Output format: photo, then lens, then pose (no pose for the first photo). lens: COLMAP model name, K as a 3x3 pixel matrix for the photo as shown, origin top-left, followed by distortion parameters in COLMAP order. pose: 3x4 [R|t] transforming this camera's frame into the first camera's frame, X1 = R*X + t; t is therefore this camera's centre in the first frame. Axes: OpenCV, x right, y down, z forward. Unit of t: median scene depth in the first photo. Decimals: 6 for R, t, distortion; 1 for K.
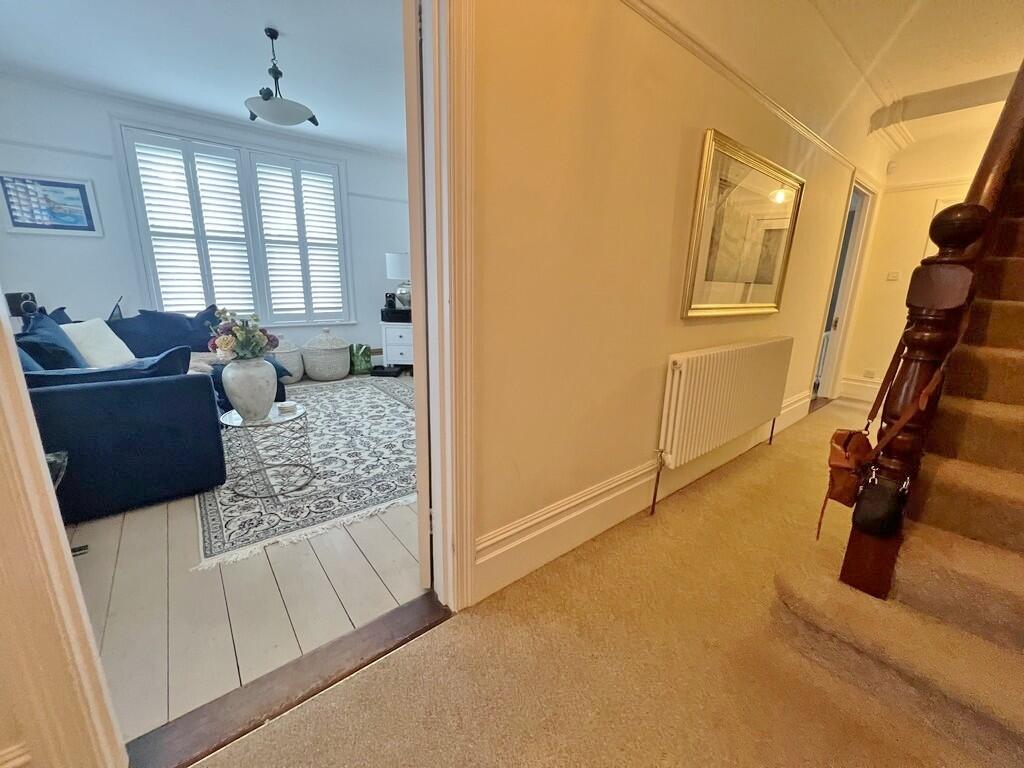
lens RADIAL K [[409.0, 0, 513.7], [0, 409.0, 379.9], [0, 0, 1]] dist [-0.005436, -0.000120]
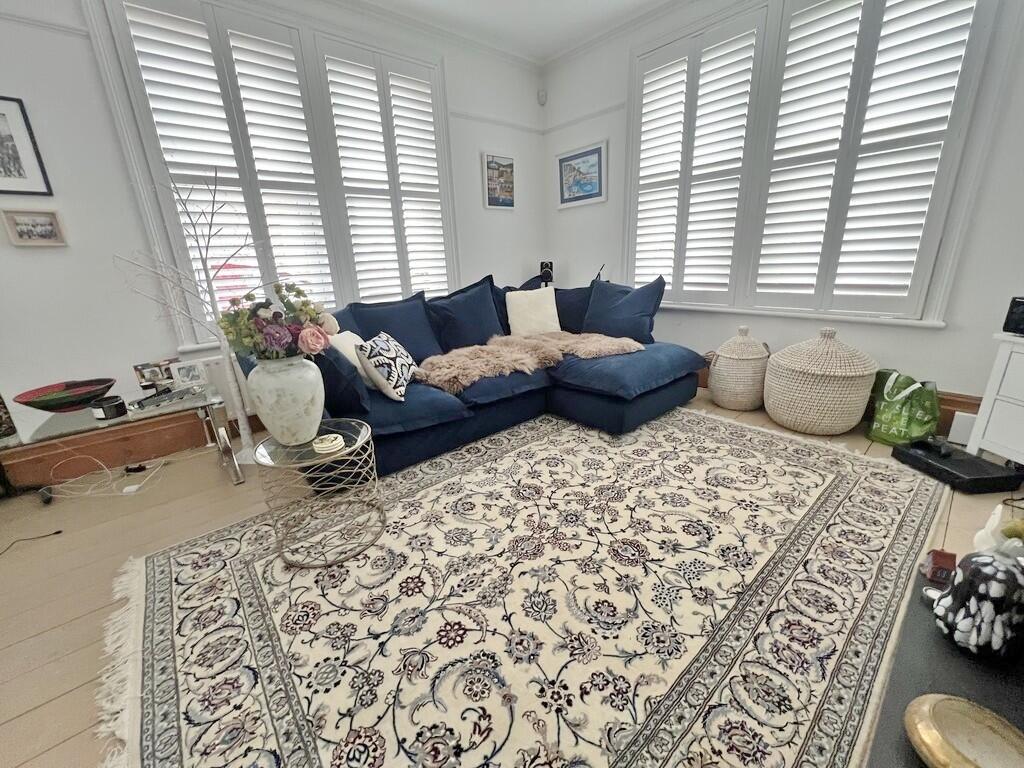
lens RADIAL K [[409.0, 0, 513.2], [0, 409.0, 380.0], [0, 0, 1]] dist [-0.005436, -0.000120]
pose [[0.025552, 0.264650, -0.964006, 0.022749], [-0.190568, 0.947926, 0.255185, -0.176644], [0.981341, 0.177188, 0.074655, 0.891930]]
